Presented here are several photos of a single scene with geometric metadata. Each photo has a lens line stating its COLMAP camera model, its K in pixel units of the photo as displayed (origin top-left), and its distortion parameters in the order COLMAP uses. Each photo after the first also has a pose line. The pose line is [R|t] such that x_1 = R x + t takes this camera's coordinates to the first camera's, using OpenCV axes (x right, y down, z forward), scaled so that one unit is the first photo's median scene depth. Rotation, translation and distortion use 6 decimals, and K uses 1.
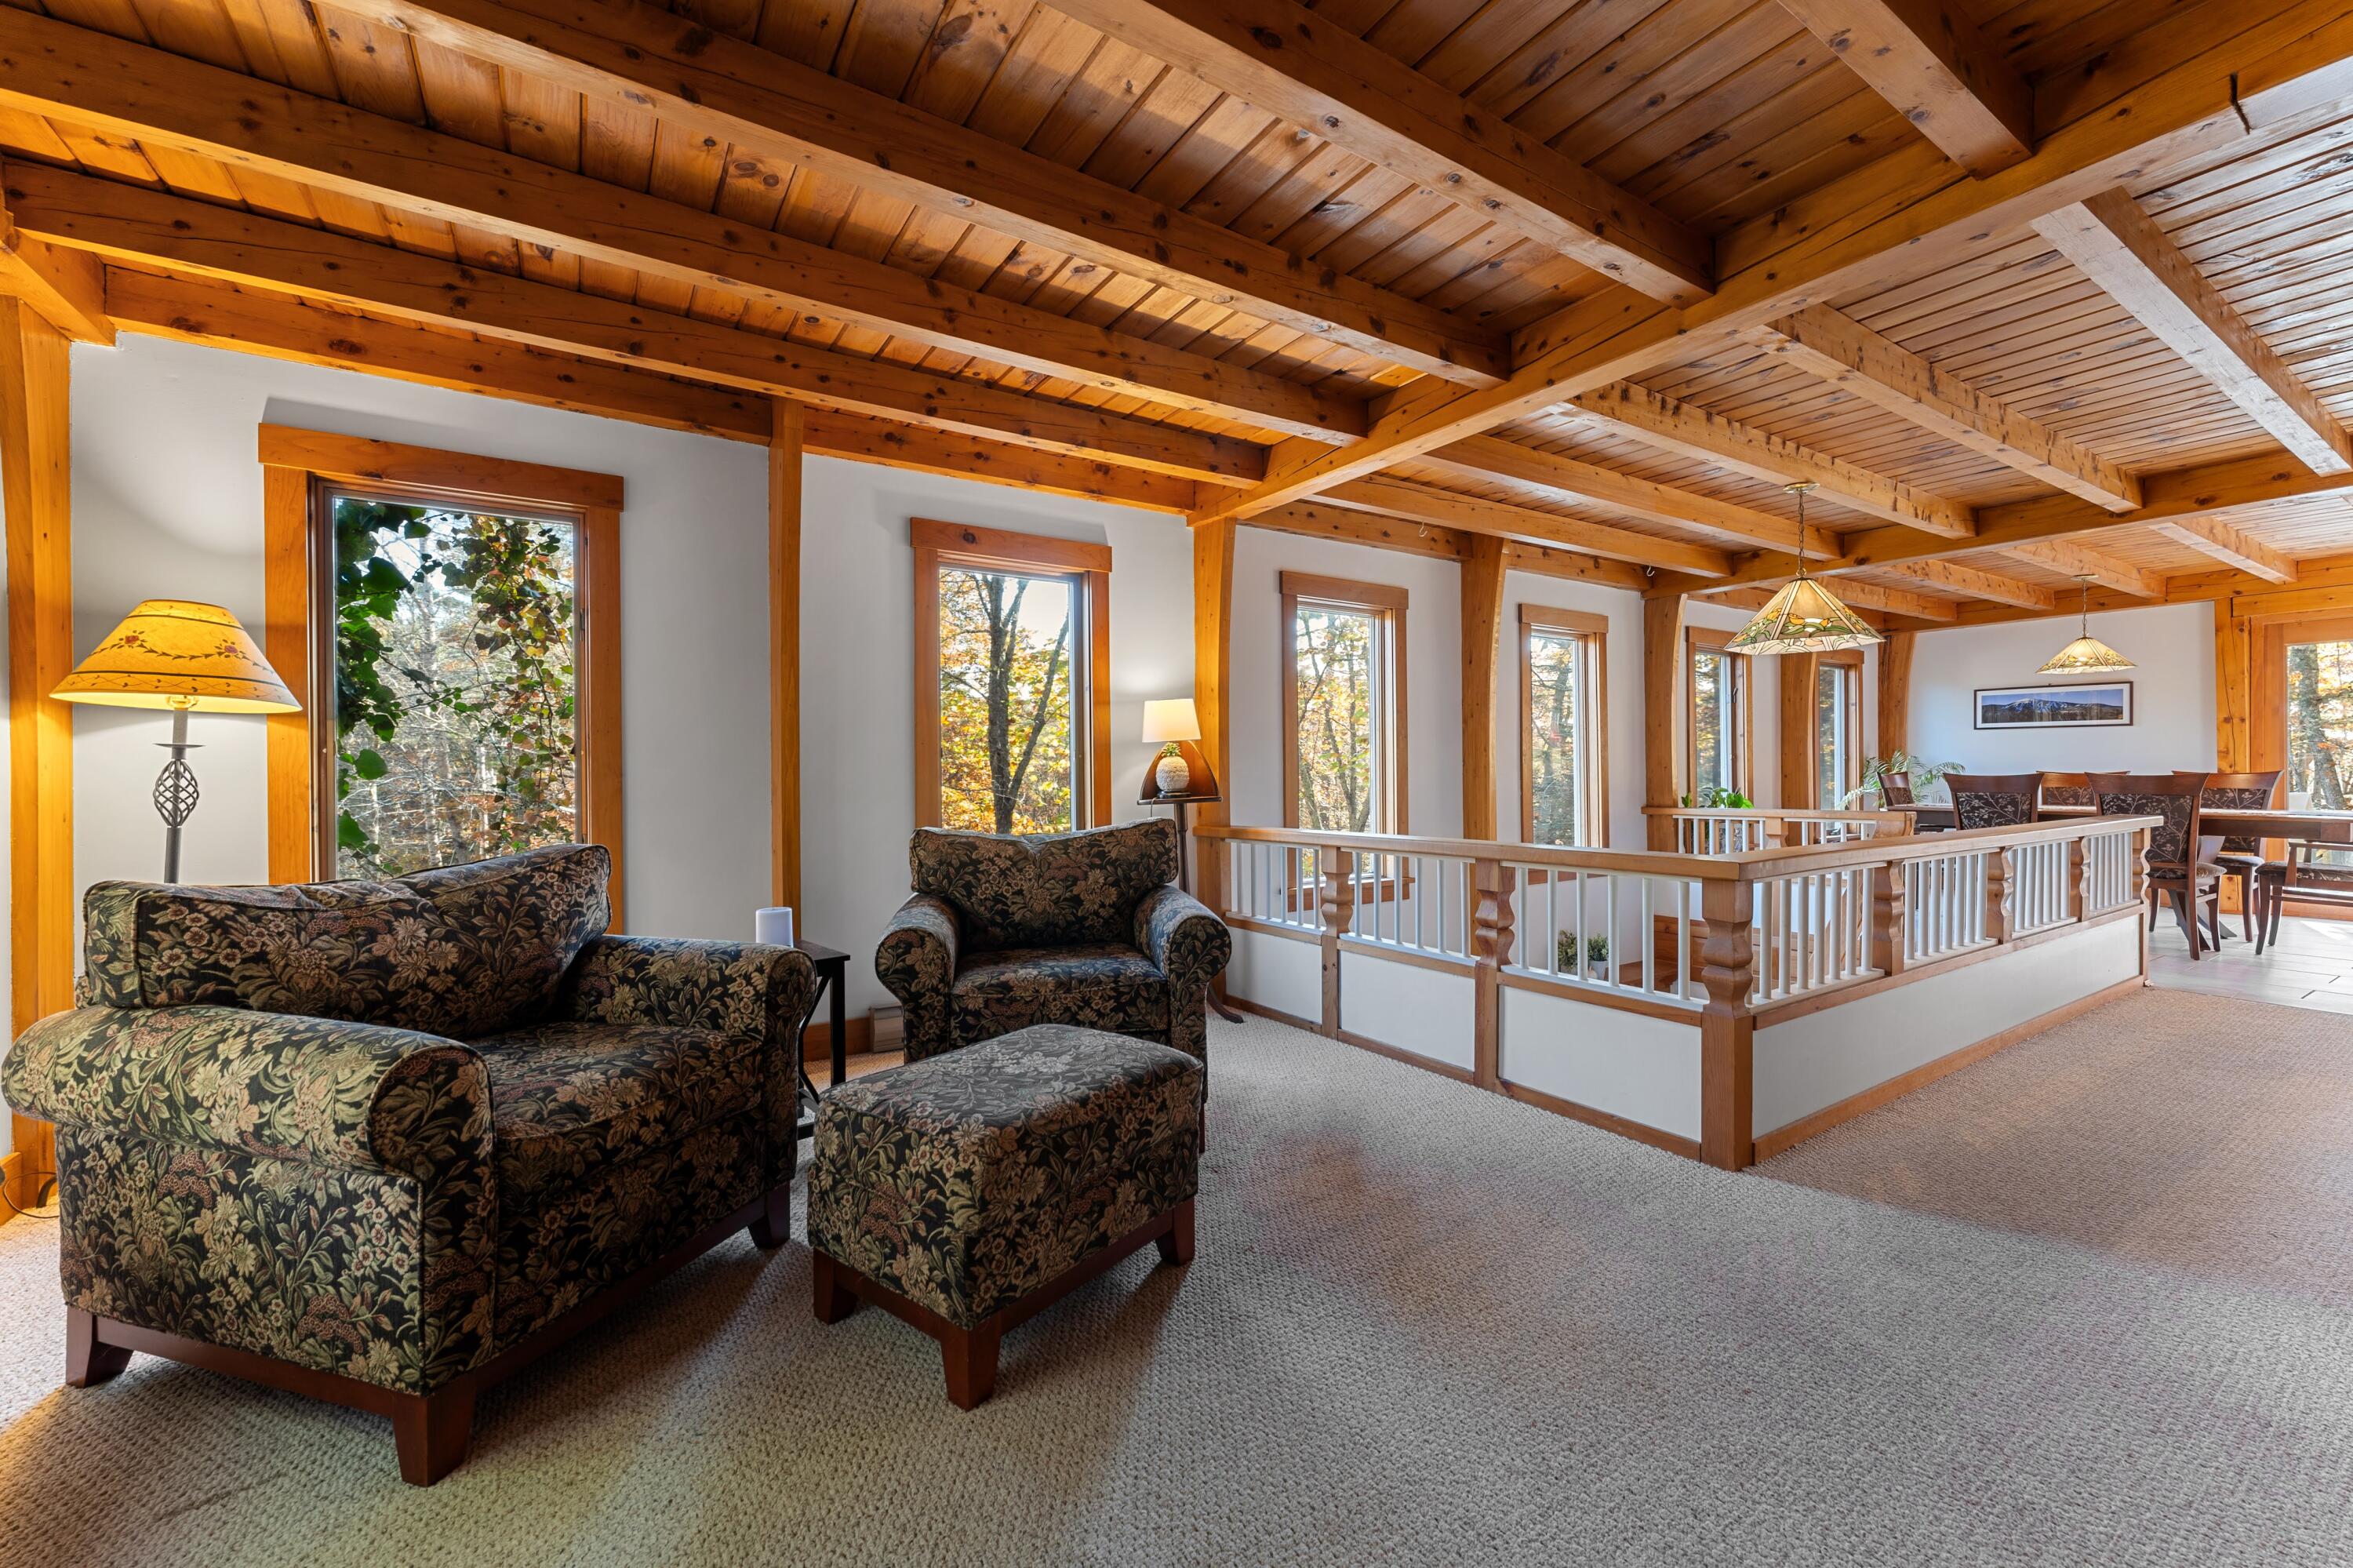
lens RADIAL K [[949.2, 0, 1185.6], [0, 949.2, 768.9], [0, 0, 1]] dist [0.002620, 0.000282]
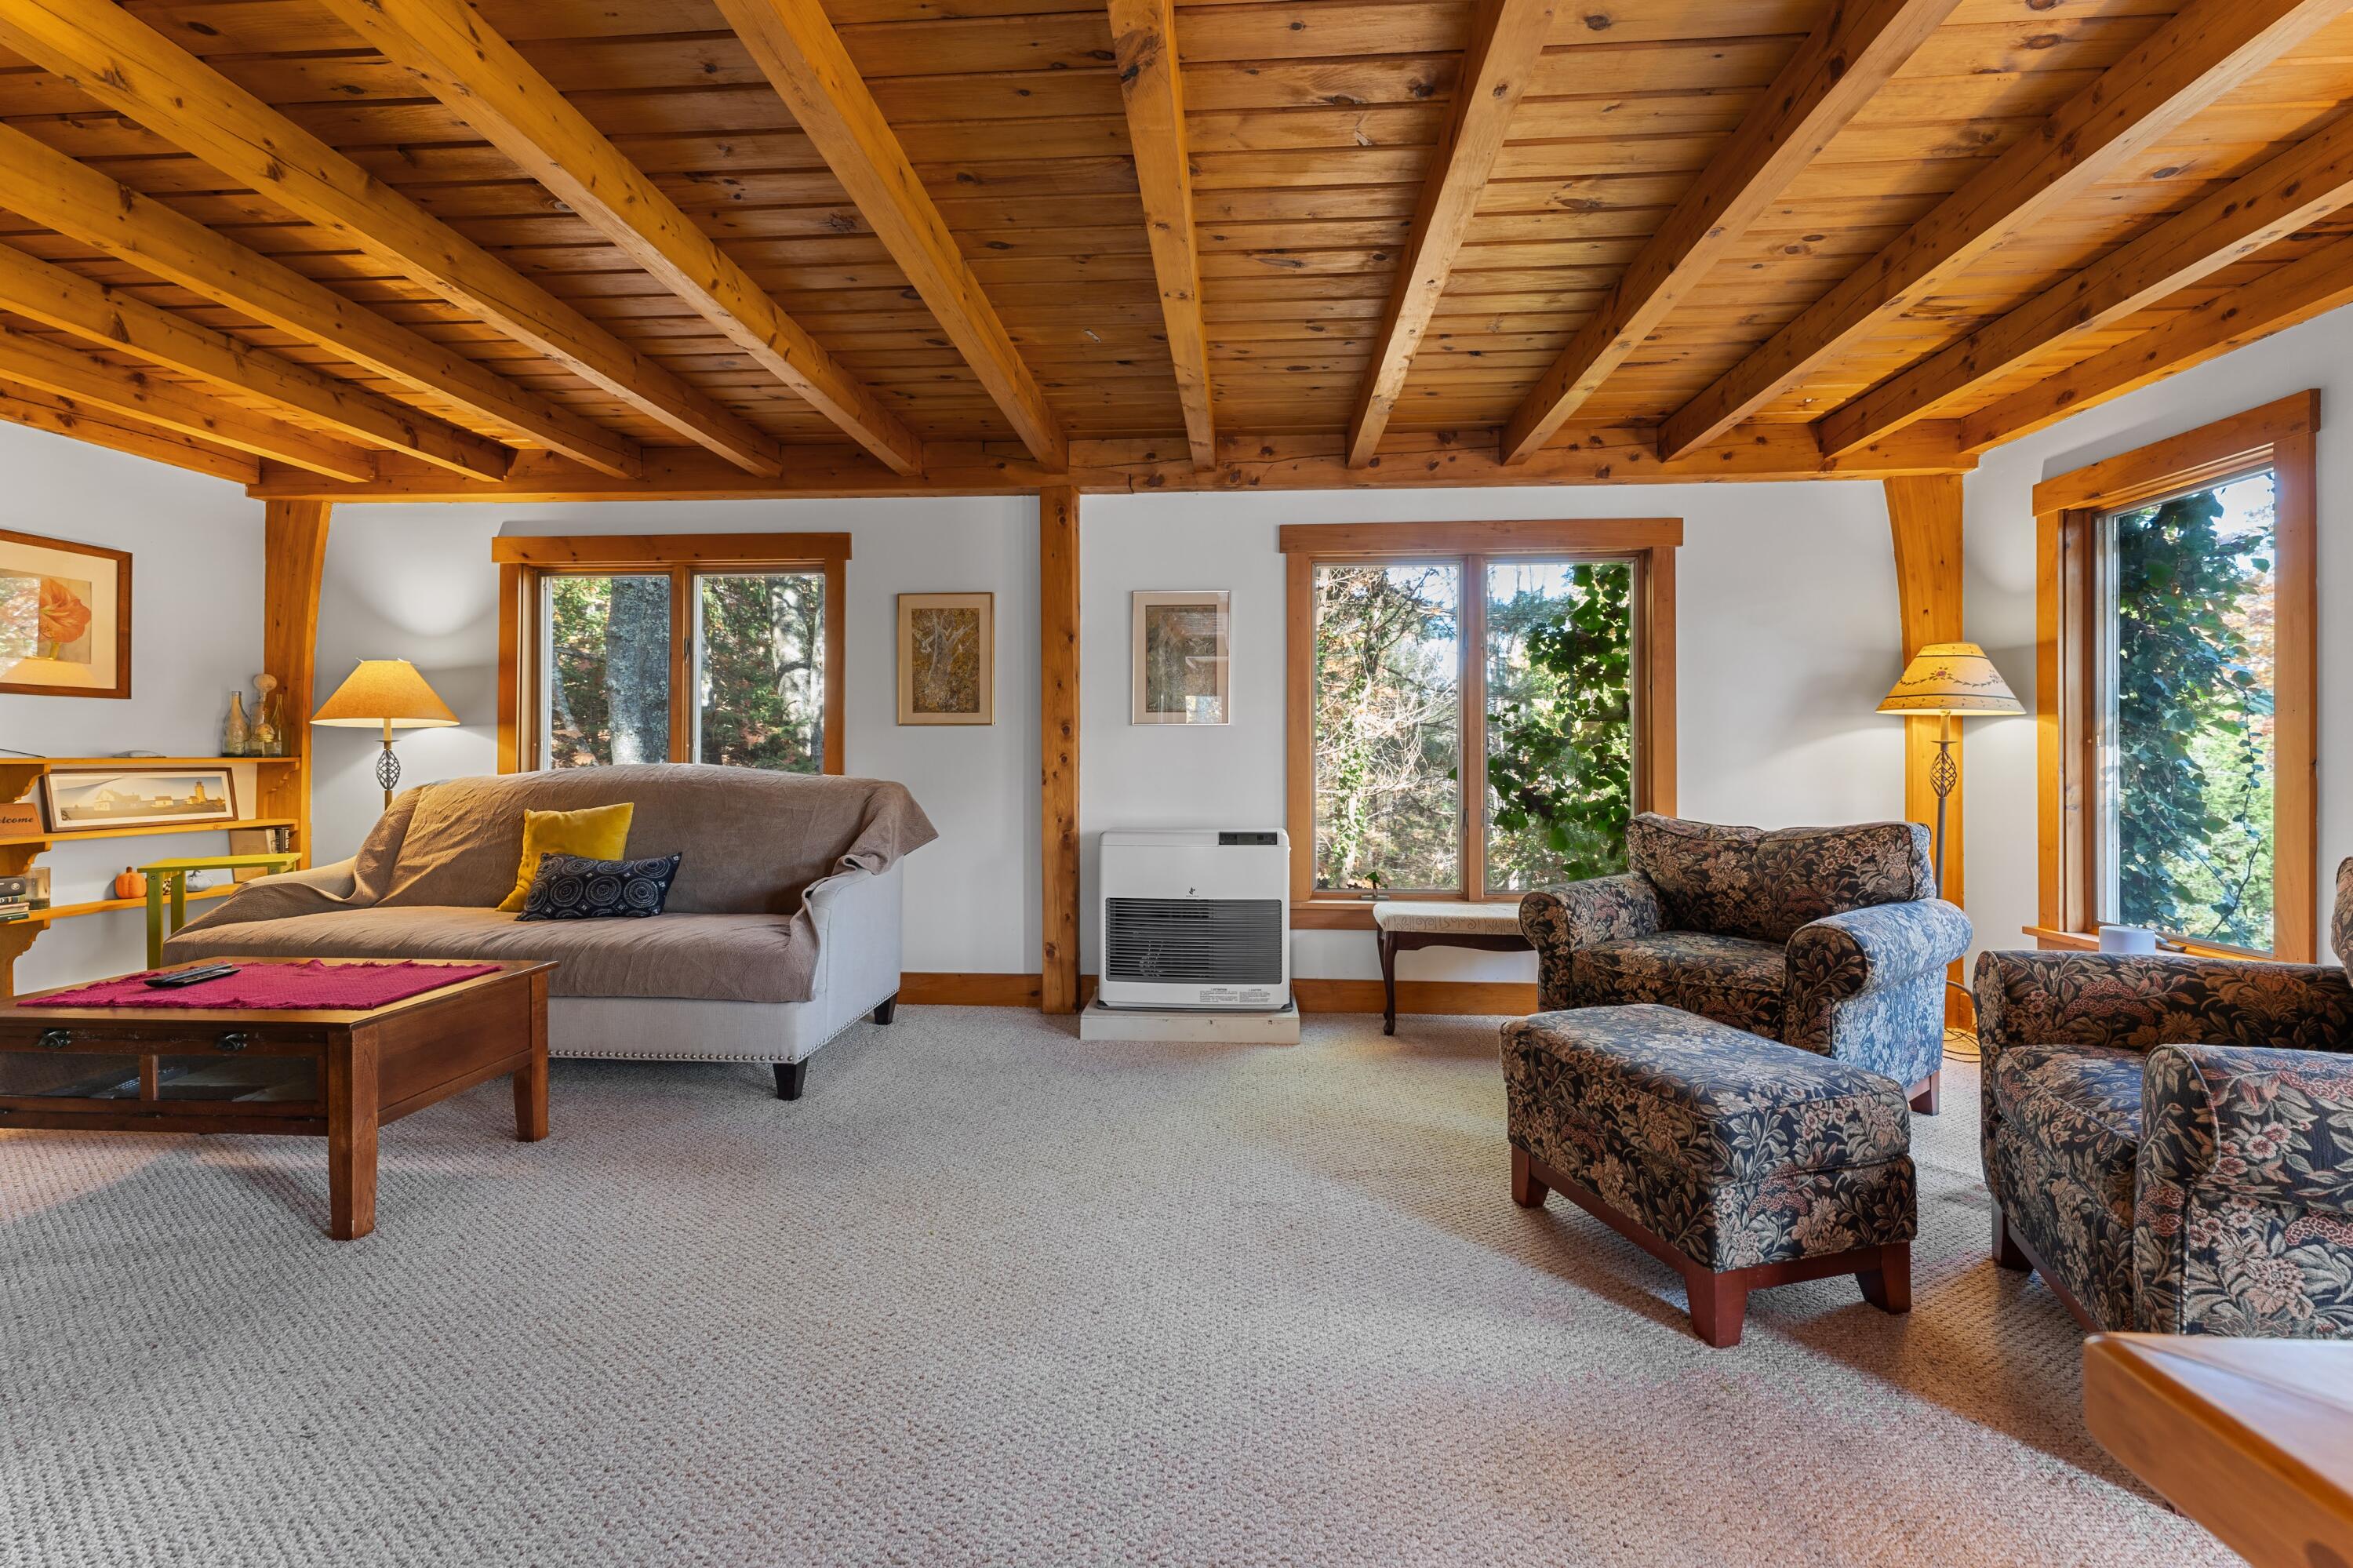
lens RADIAL K [[949.2, 0, 1185.6], [0, 949.2, 768.9], [0, 0, 1]] dist [0.002620, 0.000282]
pose [[-0.602117, 0.012750, -0.798306, 0.732399], [0.006401, 0.999917, 0.011142, -0.005857], [0.798382, 0.001599, -0.602149, 0.870450]]
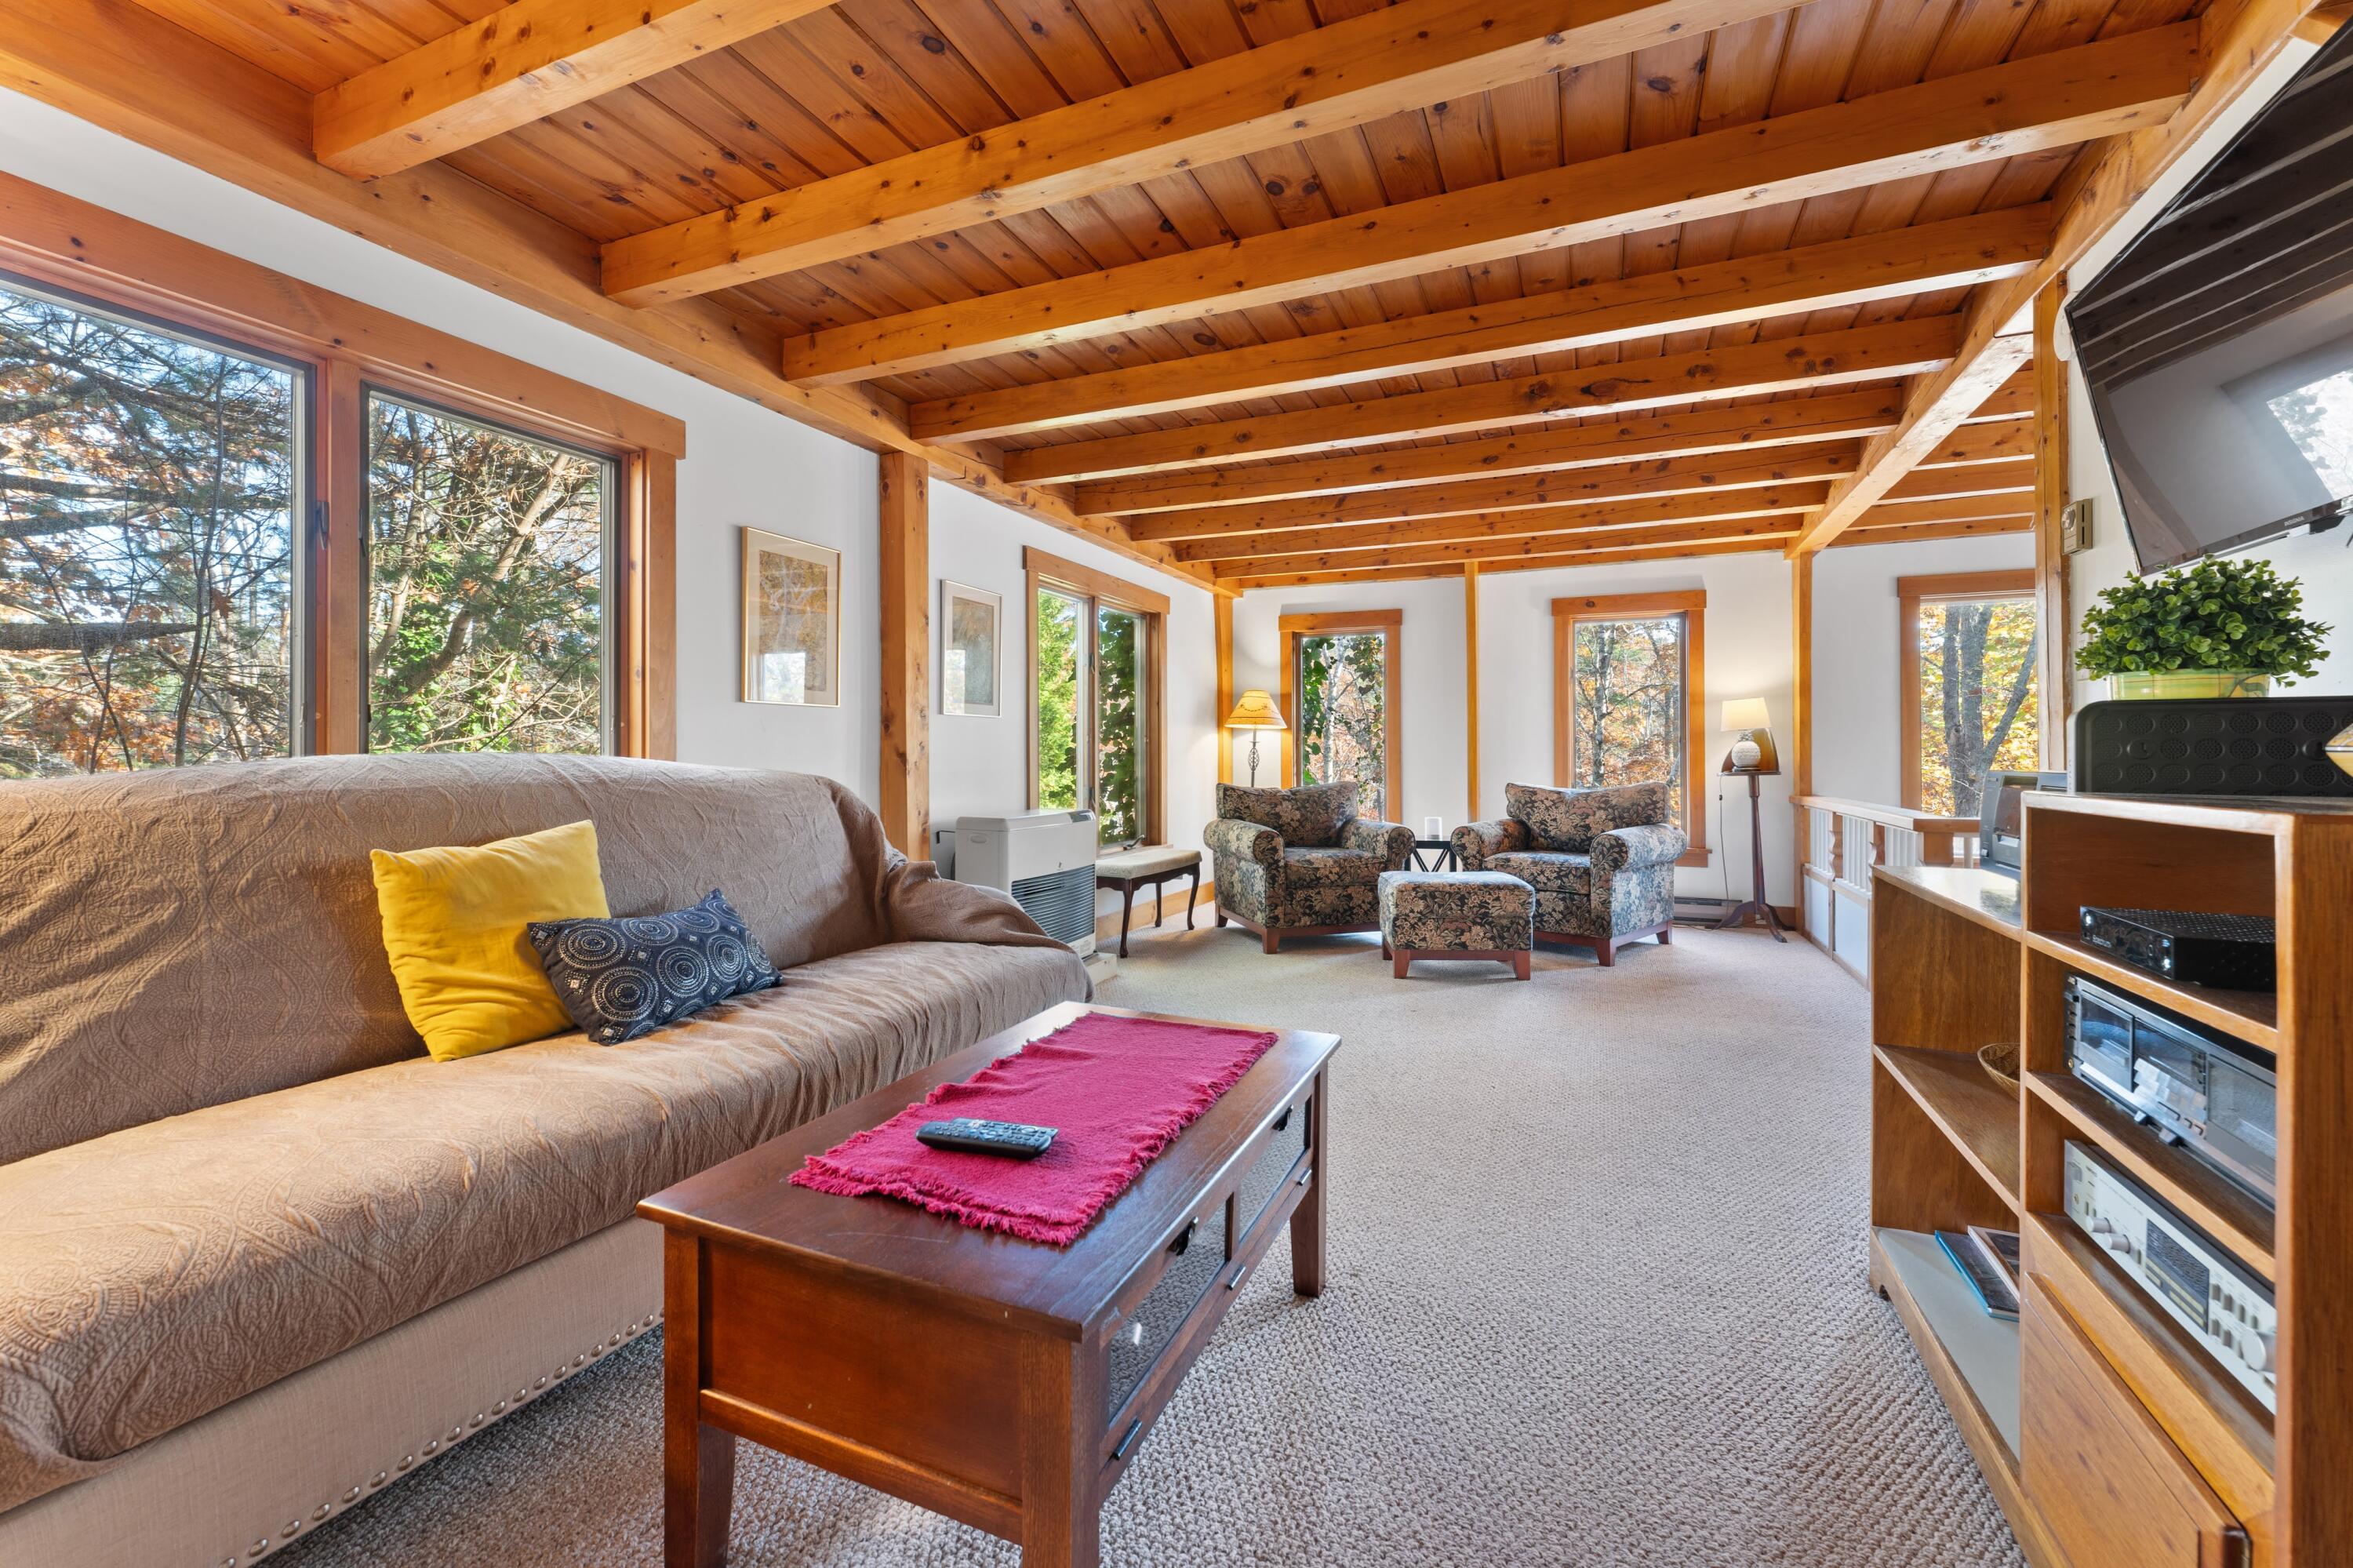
lens RADIAL K [[949.2, 0, 1185.6], [0, 949.2, 768.9], [0, 0, 1]] dist [0.002620, 0.000282]
pose [[0.546460, 0.016761, -0.837318, 1.047377], [0.000659, 0.999791, 0.020443, -0.002865], [0.837485, -0.011723, 0.546334, -0.619086]]
